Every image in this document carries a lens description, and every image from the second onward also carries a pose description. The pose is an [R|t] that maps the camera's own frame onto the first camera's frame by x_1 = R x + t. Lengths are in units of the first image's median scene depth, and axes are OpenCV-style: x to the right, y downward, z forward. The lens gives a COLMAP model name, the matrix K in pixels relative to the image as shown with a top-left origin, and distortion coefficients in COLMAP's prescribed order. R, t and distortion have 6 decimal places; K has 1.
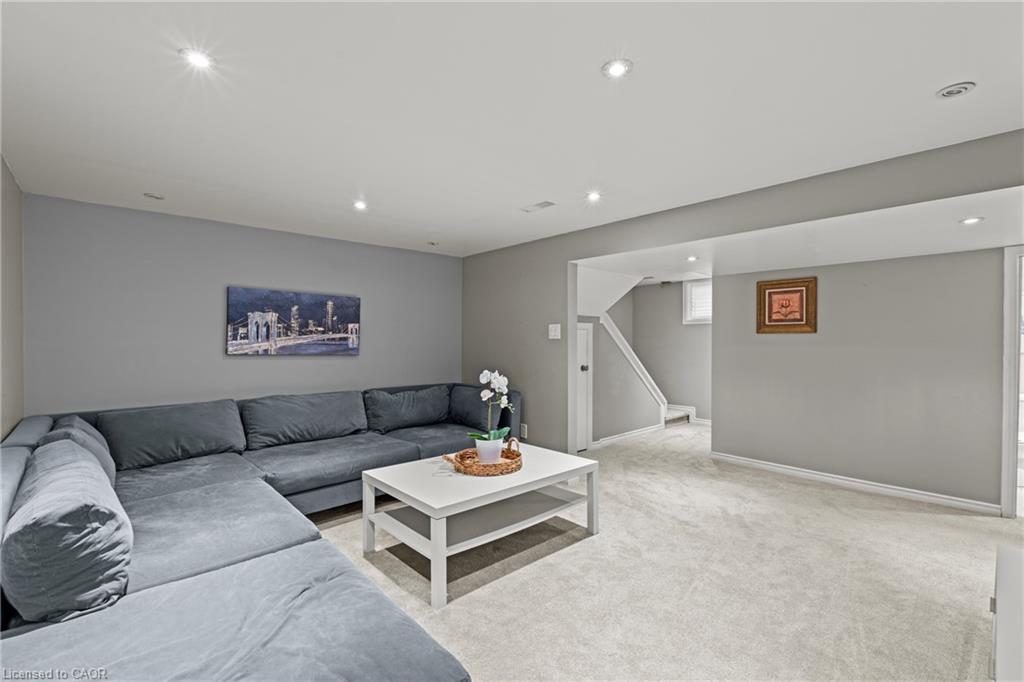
lens RADIAL K [[447.3, 0, 518.6], [0, 447.3, 341.4], [0, 0, 1]] dist [-0.004512, -0.000138]
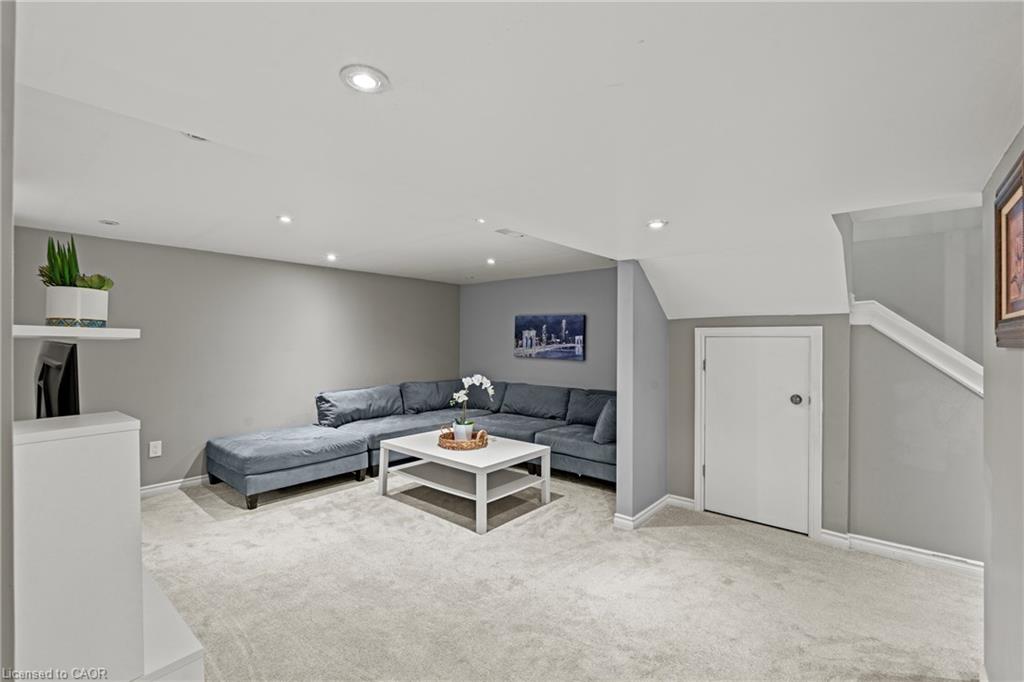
lens RADIAL K [[447.3, 0, 516.0], [0, 447.3, 341.3], [0, 0, 1]] dist [-0.004512, -0.000138]
pose [[0.124062, 0.000388, -0.992274, 0.944180], [-0.003434, 0.999994, -0.000039, -0.025216], [0.992269, 0.003412, 0.124062, 0.718272]]
